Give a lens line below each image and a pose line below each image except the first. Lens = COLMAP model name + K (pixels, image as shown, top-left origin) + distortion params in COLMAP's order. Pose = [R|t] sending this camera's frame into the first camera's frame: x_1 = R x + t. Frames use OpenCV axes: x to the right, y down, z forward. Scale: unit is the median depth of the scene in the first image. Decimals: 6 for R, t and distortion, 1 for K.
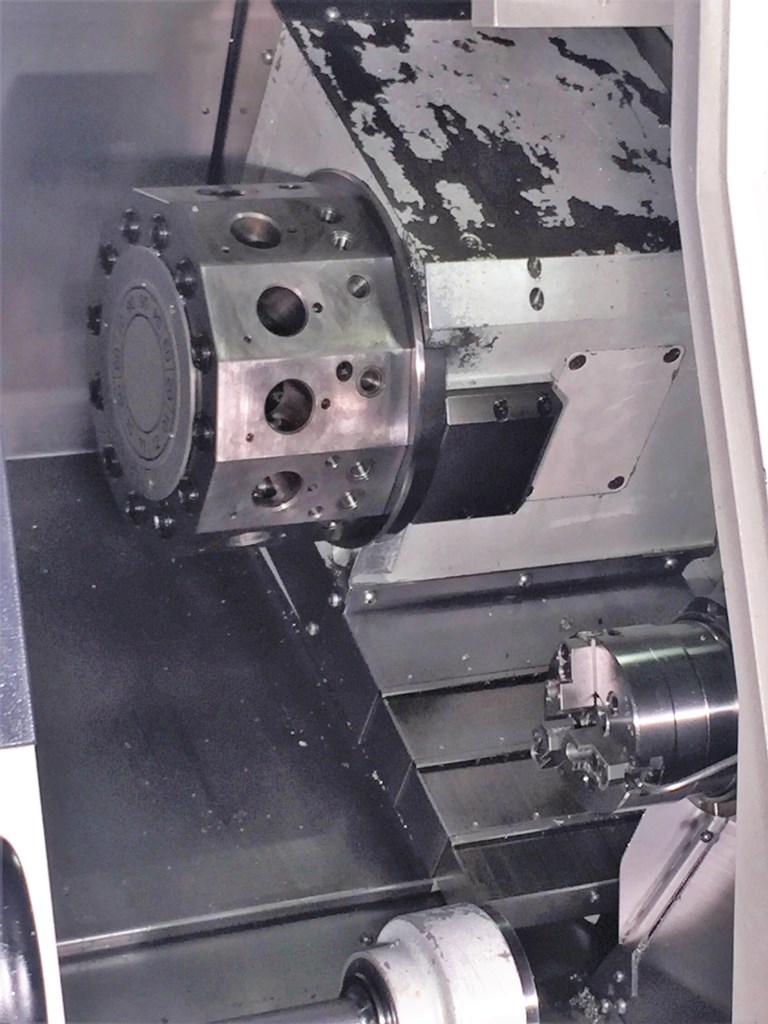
lens RADIAL K [[2511.2, 0, 384.0], [0, 2511.2, 512.0], [0, 0, 1]] dist [0.054672, 0.199116]
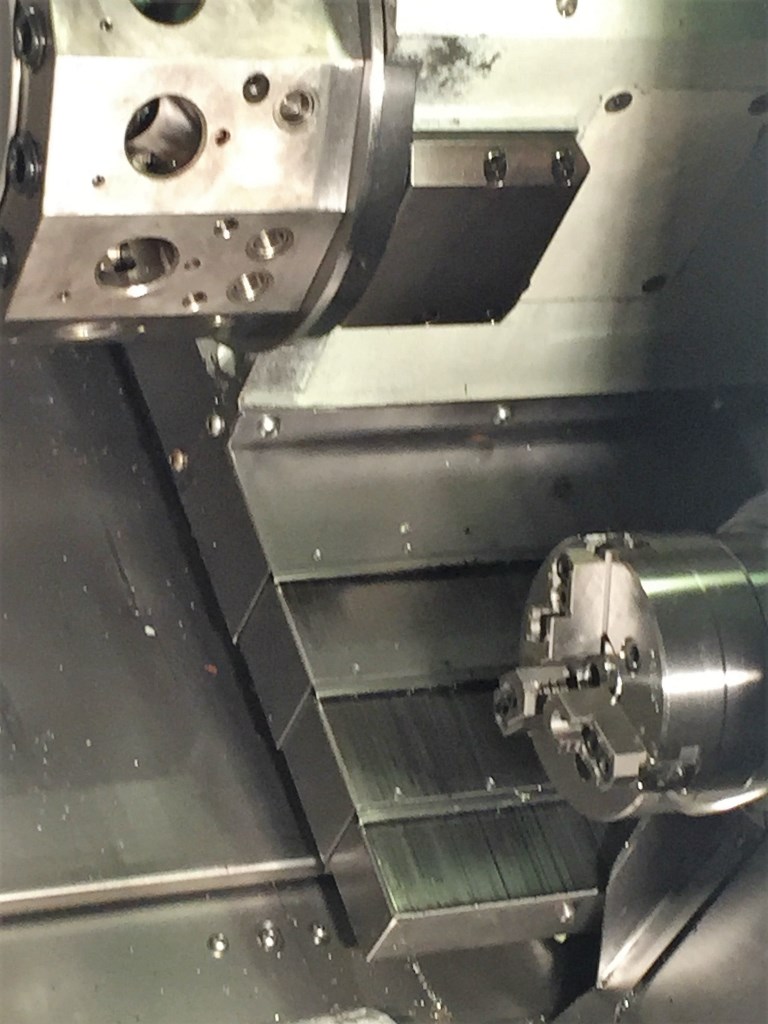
lens RADIAL K [[3068.2, 0, 466.4], [0, 3068.2, 512.0], [0, 0, 1]] dist [-0.028441, 0.802602]
pose [[0.994559, 0.084603, 0.060784, -0.001065], [-0.090484, 0.990704, 0.101581, -0.033071], [-0.051625, -0.106528, 0.992969, 0.213097]]
